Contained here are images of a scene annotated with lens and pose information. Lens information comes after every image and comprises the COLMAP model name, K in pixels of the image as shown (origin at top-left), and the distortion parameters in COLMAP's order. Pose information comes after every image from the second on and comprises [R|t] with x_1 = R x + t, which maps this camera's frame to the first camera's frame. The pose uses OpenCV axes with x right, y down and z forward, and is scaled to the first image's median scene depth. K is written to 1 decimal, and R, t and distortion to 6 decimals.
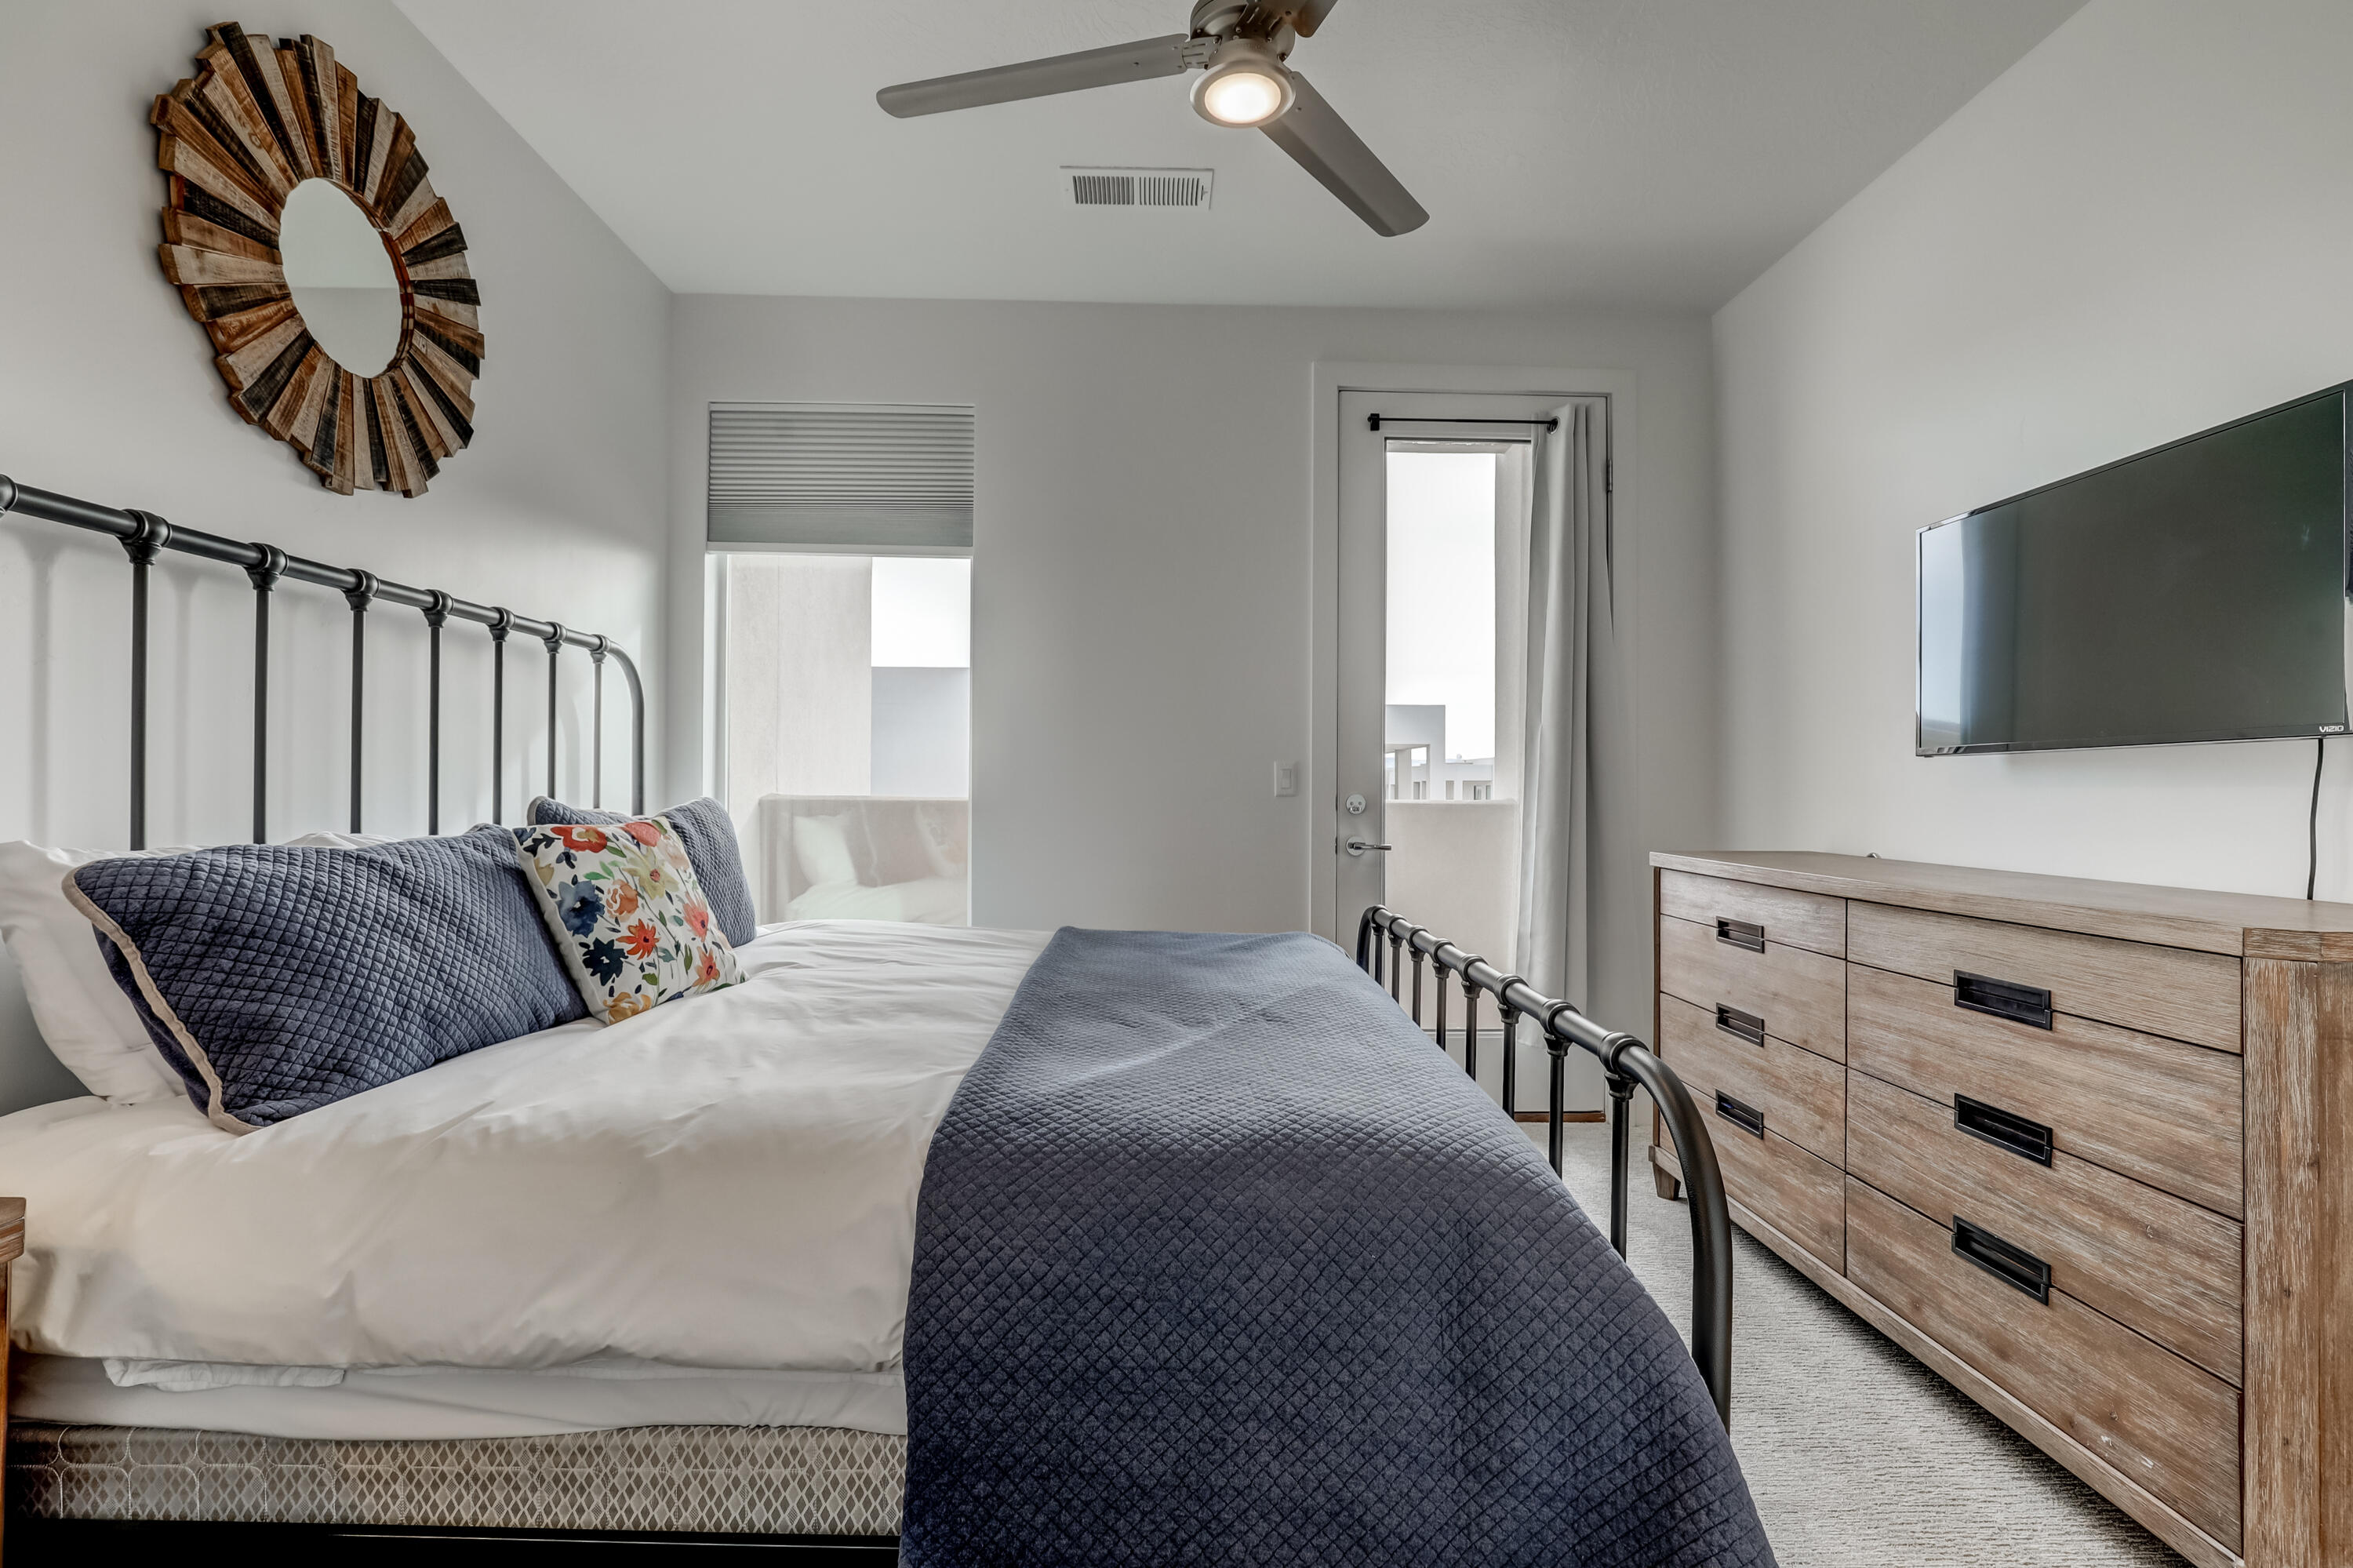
lens RADIAL K [[1076.1, 0, 1179.4], [0, 1076.1, 779.7], [0, 0, 1]] dist [-0.020576, 0.006625]
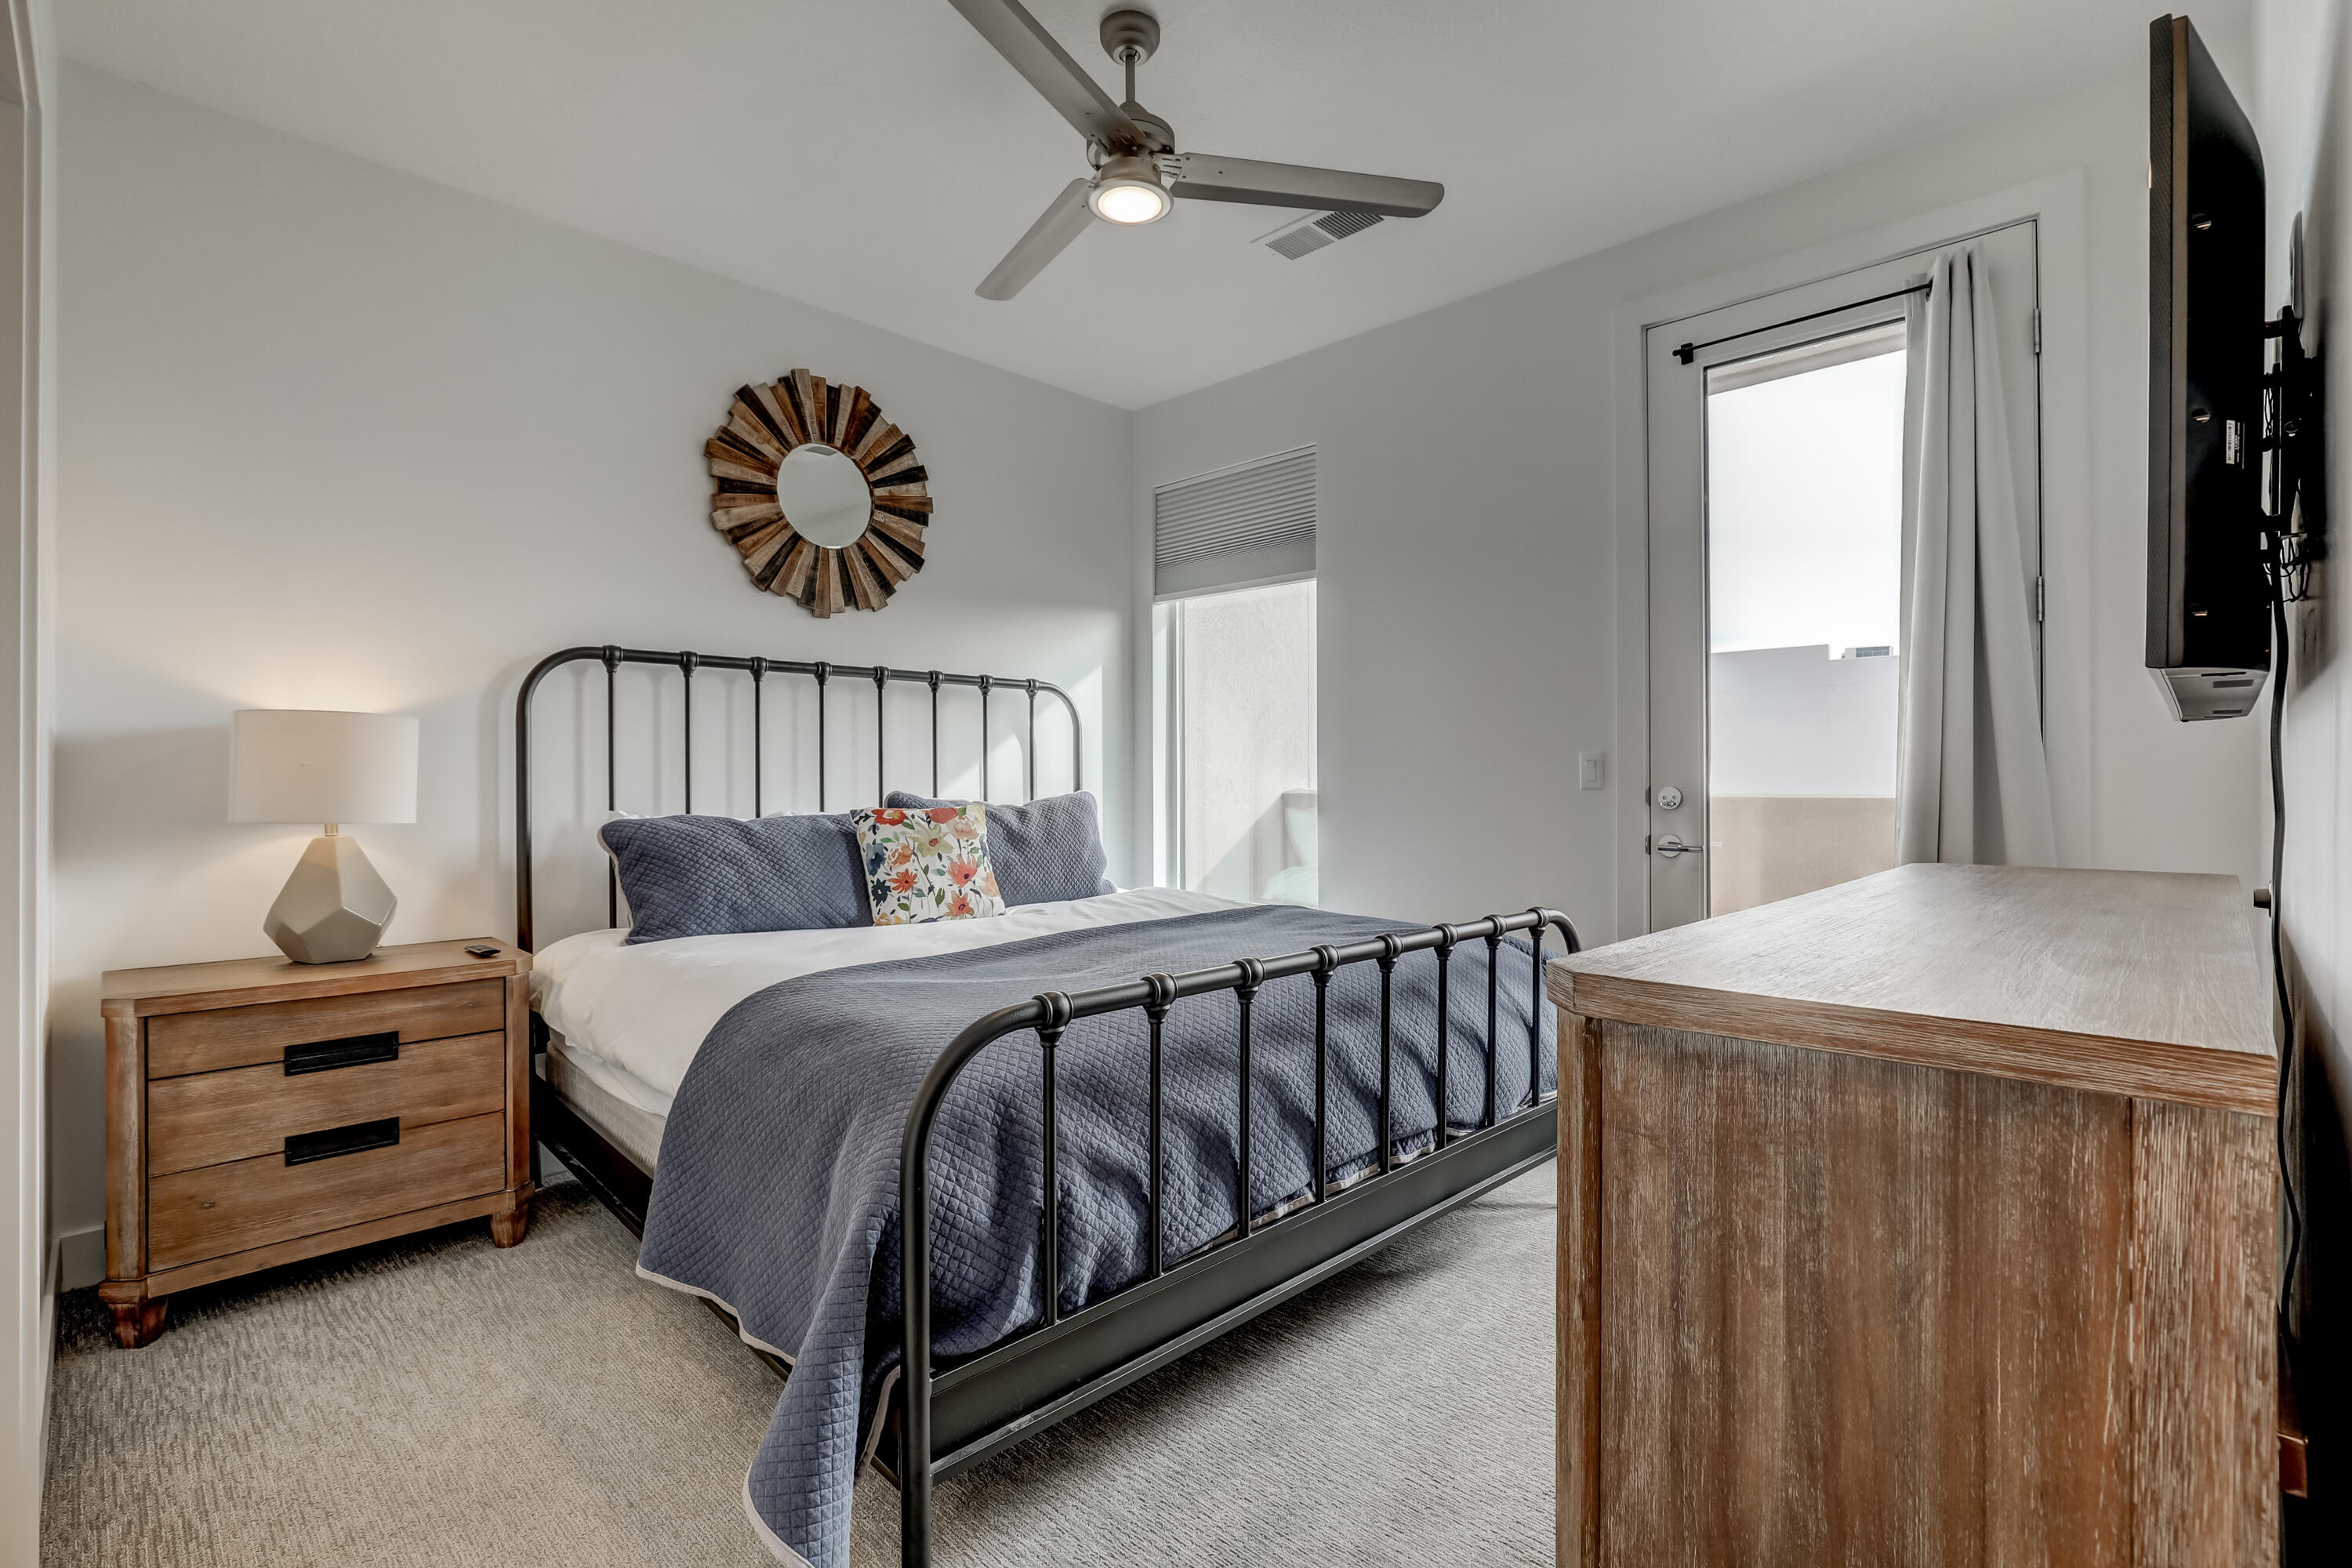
lens RADIAL K [[1075.6, 0, 1178.9], [0, 1075.6, 779.7], [0, 0, 1]] dist [-0.020576, 0.006625]
pose [[0.693331, -0.009753, -0.720553, 0.905645], [0.012223, 0.999924, -0.001772, 0.007635], [0.720516, -0.007579, 0.693397, 0.196777]]
